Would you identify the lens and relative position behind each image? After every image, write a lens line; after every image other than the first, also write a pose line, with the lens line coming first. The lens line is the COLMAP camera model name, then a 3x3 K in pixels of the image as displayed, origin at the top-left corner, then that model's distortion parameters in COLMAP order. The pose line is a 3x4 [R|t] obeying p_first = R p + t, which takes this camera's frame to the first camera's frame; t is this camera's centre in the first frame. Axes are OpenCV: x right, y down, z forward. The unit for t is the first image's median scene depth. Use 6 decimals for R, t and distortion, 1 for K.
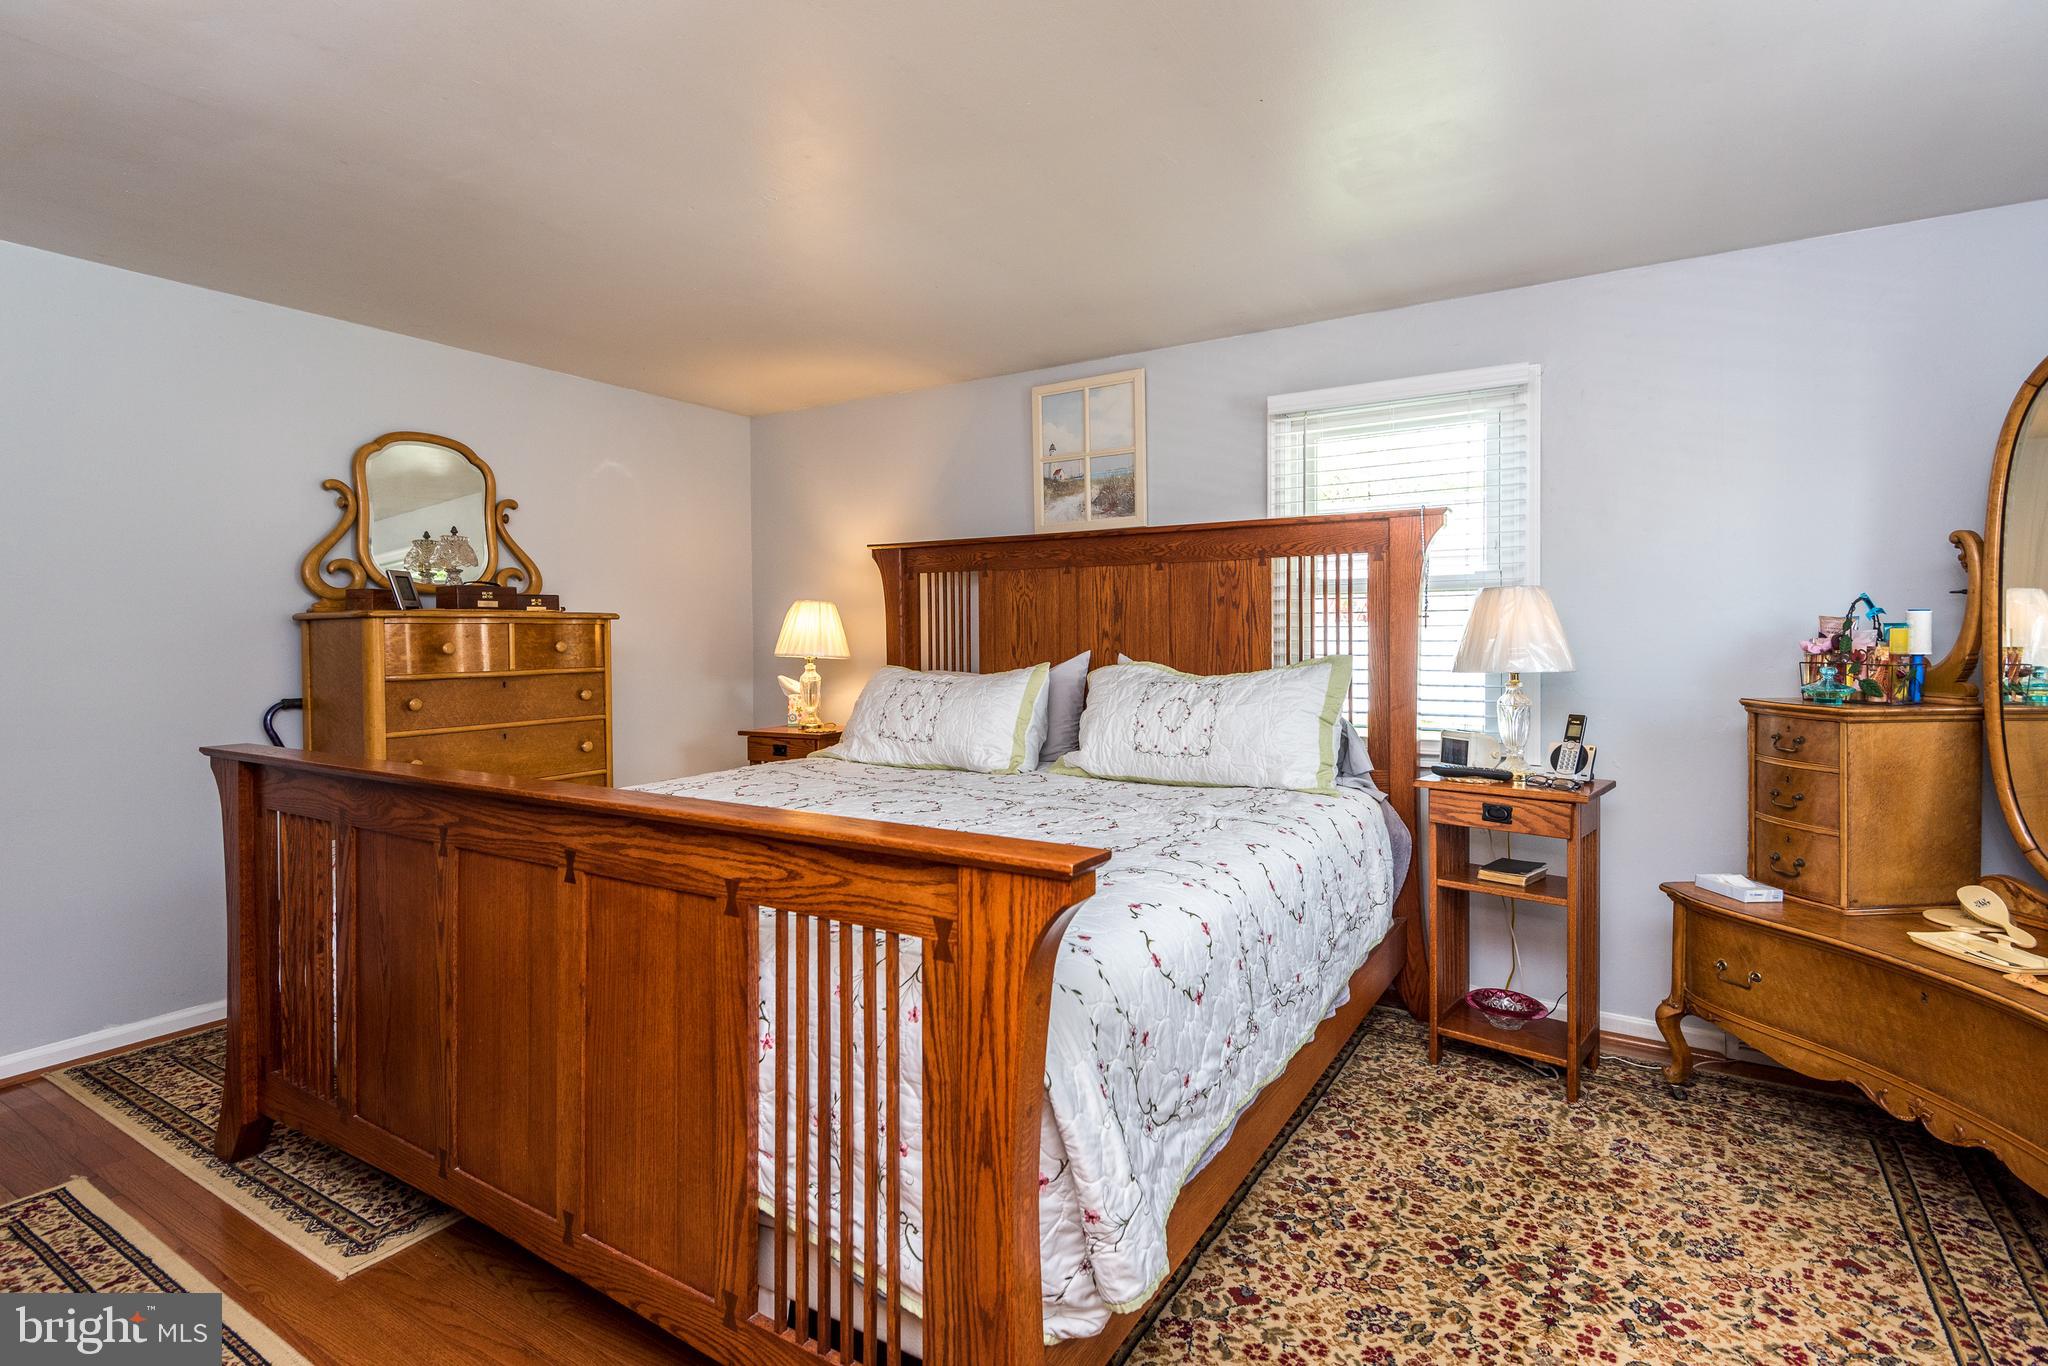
lens RADIAL K [[975.5, 0, 1024.7], [0, 975.5, 670.0], [0, 0, 1]] dist [-0.029543, 0.000027]
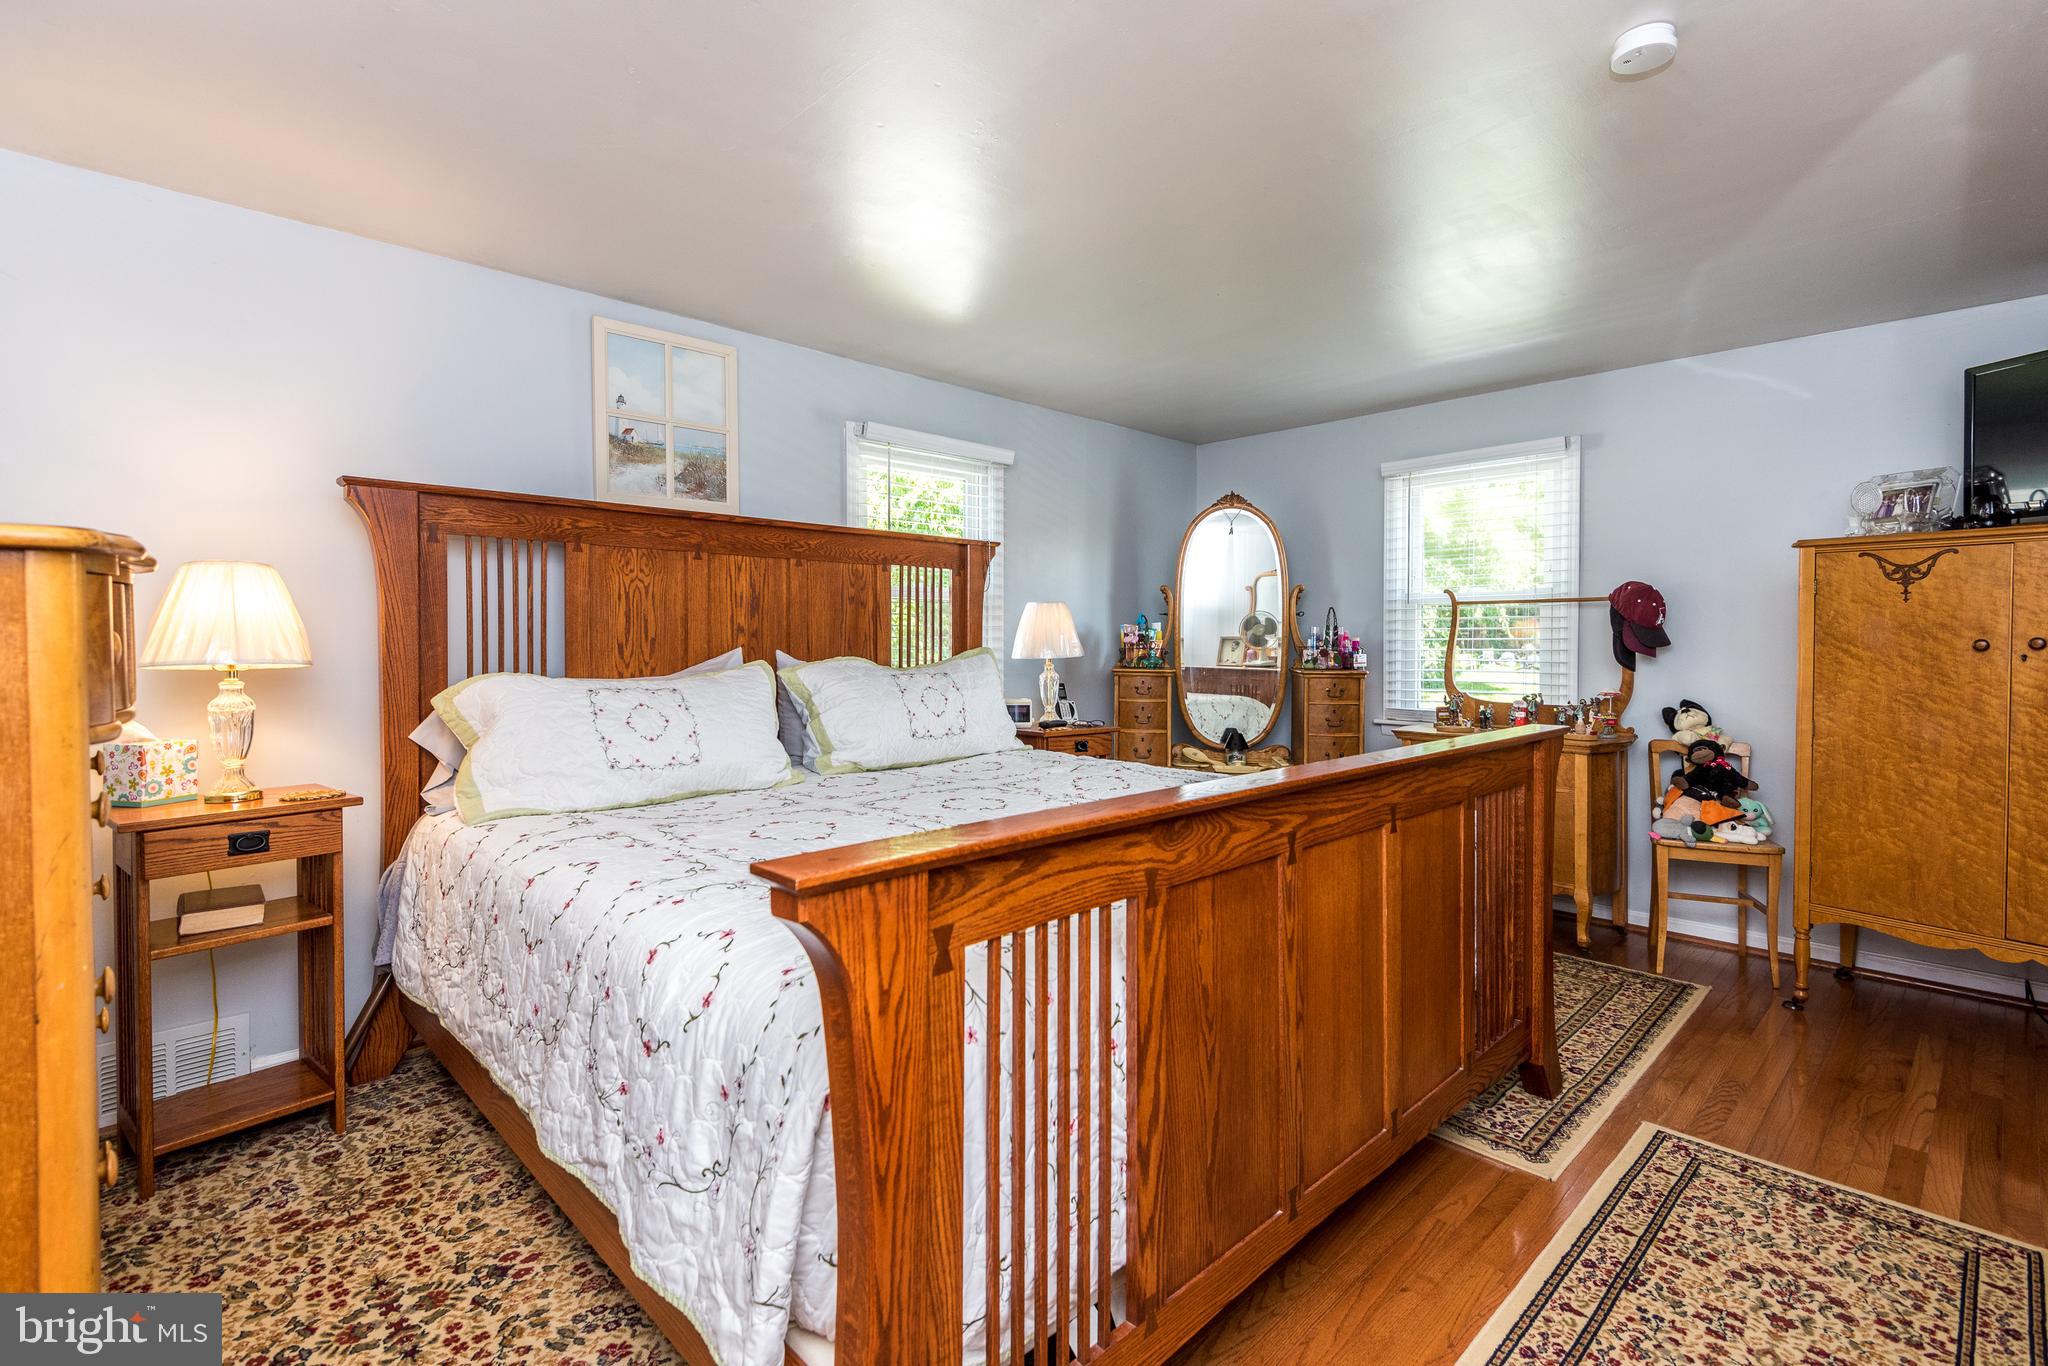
lens RADIAL K [[961.5, 0, 1034.2], [0, 961.5, 680.3], [0, 0, 1]] dist [0.015606, -0.000854]
pose [[0.212757, -0.041937, 0.976205, -0.229588], [0.029614, 0.998896, 0.036457, -0.004174], [-0.976656, 0.021152, 0.213764, 0.162909]]
